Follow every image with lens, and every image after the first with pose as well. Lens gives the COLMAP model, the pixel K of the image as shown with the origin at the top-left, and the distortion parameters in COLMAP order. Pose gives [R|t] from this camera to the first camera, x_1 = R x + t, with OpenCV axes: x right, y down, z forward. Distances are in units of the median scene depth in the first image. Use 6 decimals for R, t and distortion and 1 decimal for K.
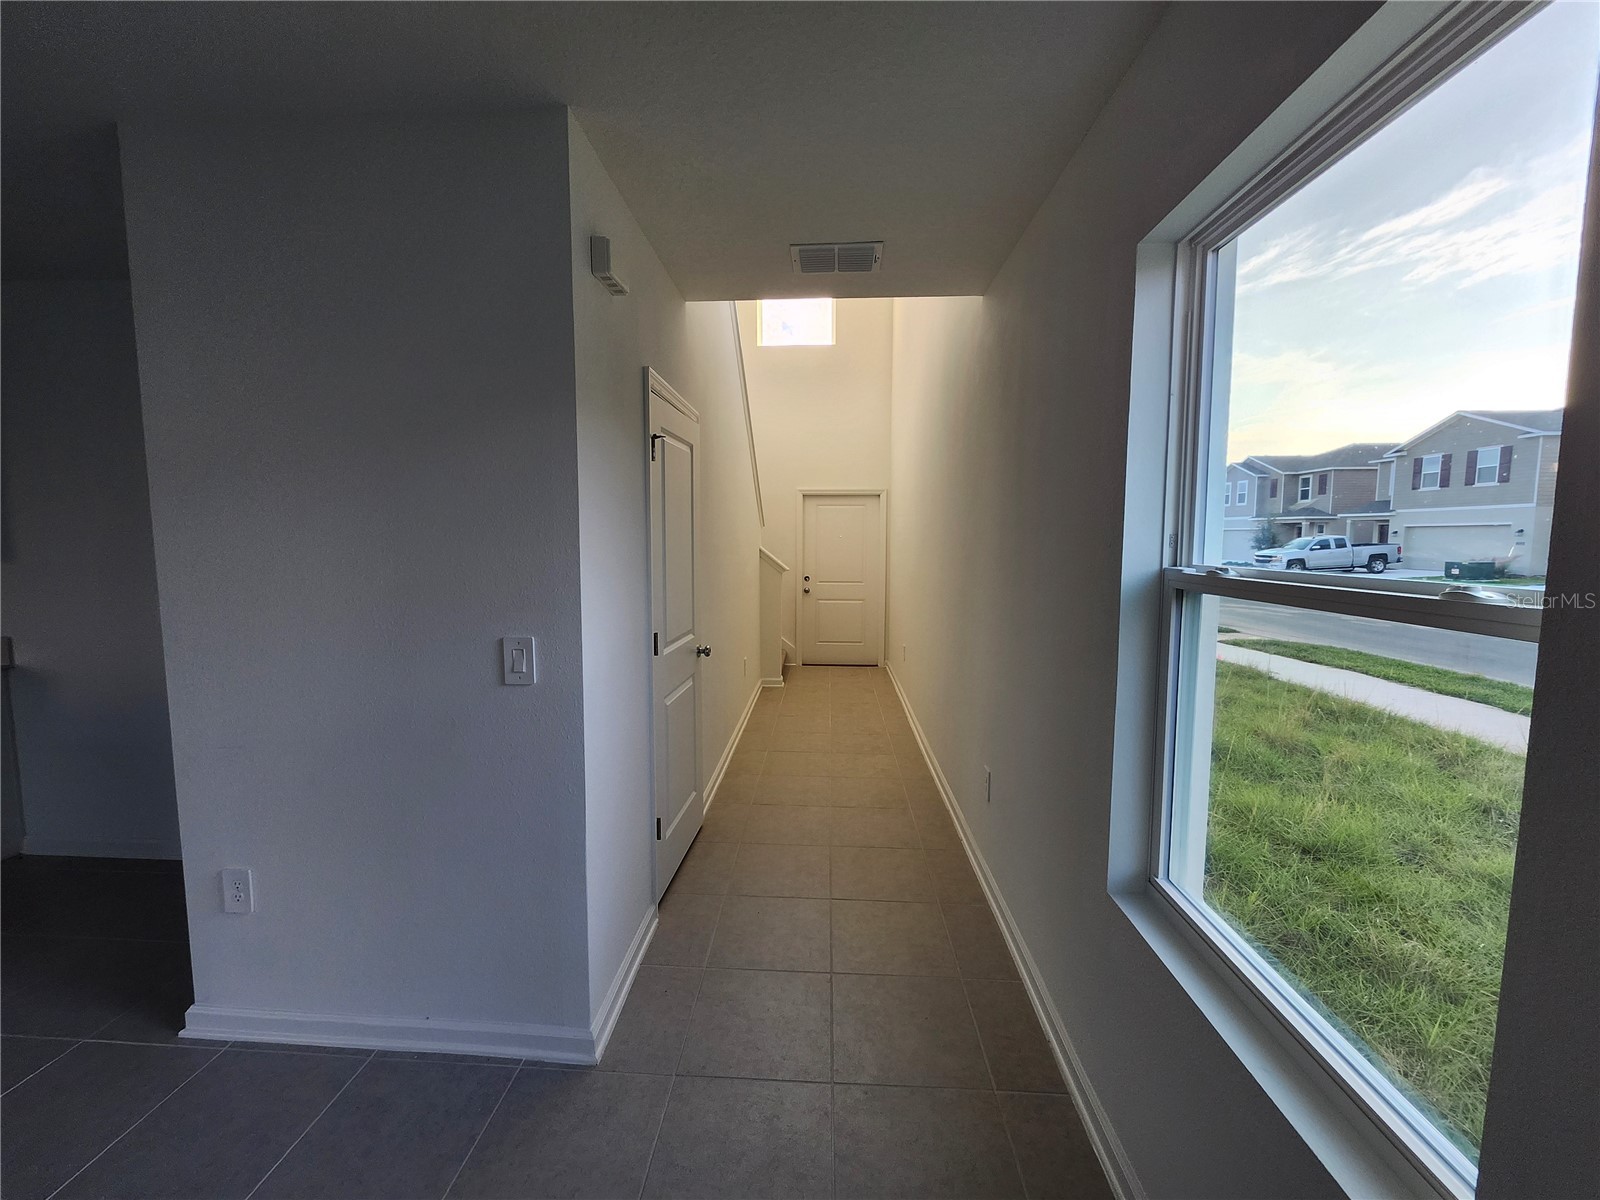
lens RADIAL K [[627.0, 0, 791.5], [0, 627.0, 590.1], [0, 0, 1]] dist [-0.001513, -0.000303]
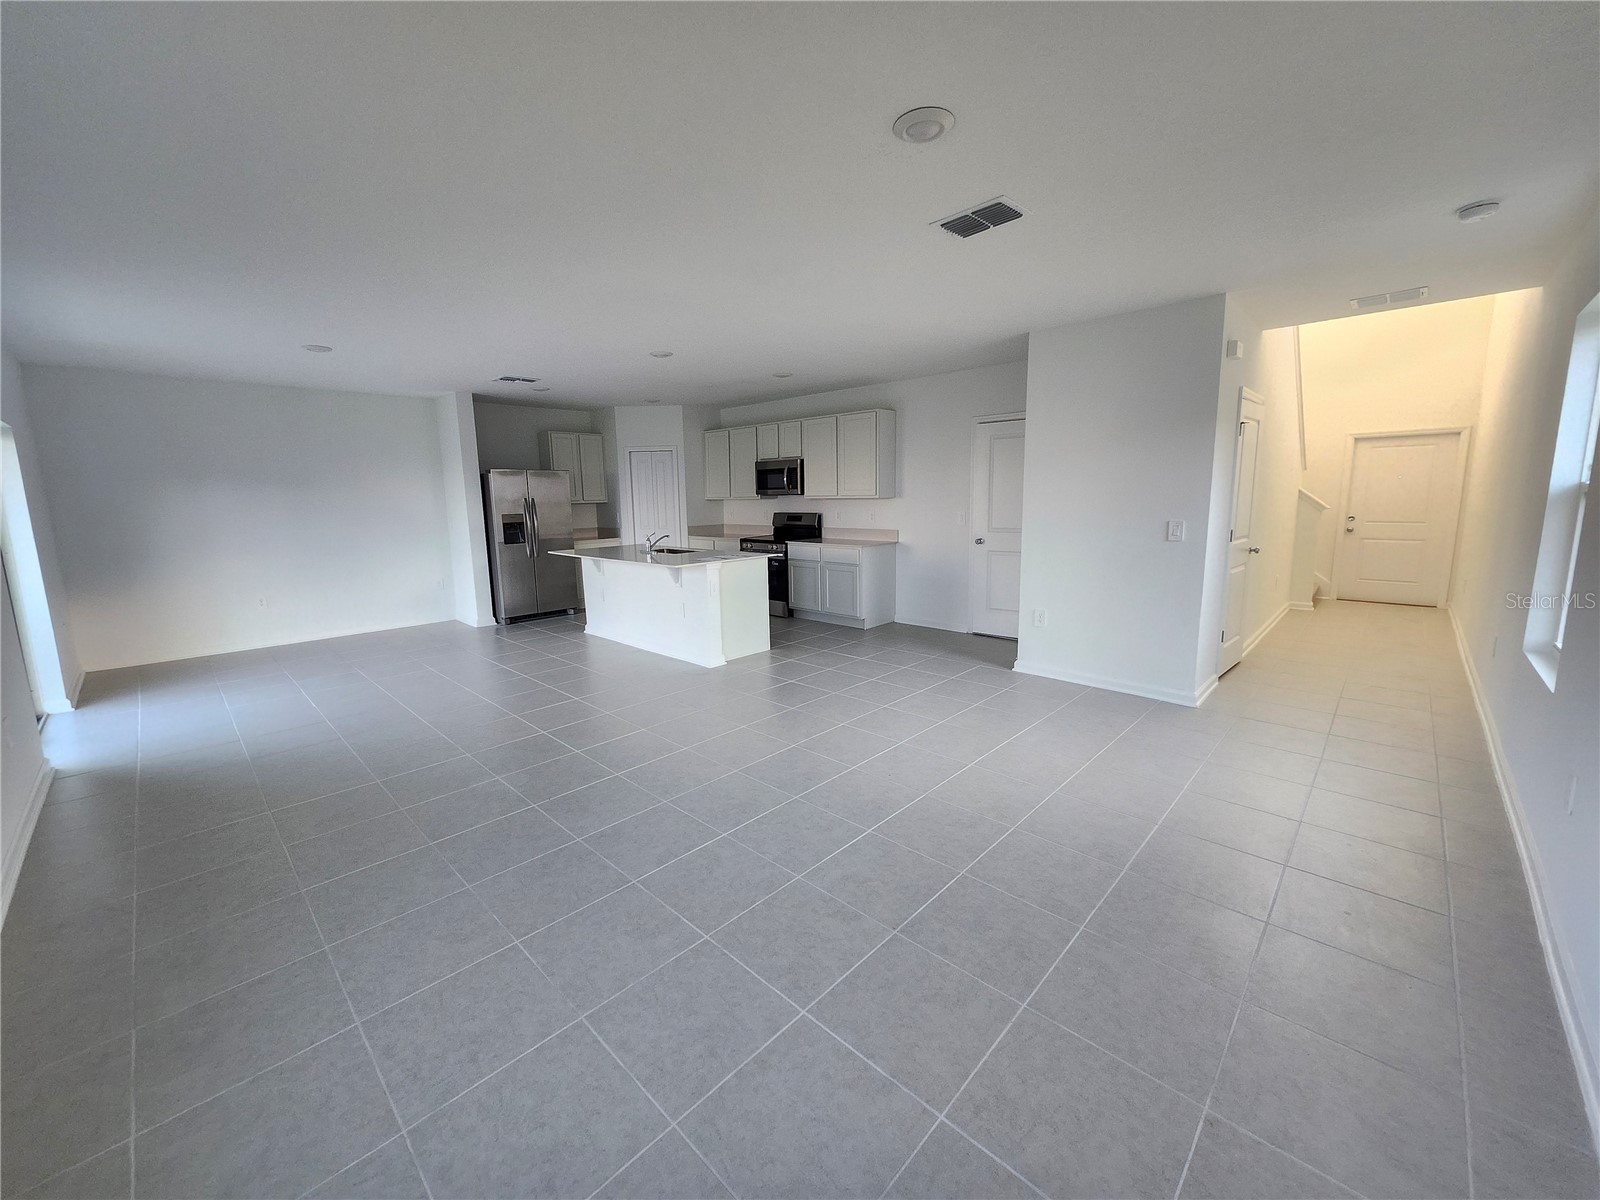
lens RADIAL K [[627.0, 0, 791.5], [0, 627.0, 590.1], [0, 0, 1]] dist [-0.001513, -0.000303]
pose [[0.756459, 0.082394, -0.648830, 0.012570], [-0.034798, 0.995698, 0.085872, 0.105004], [0.653115, -0.042380, 0.756072, -1.001101]]
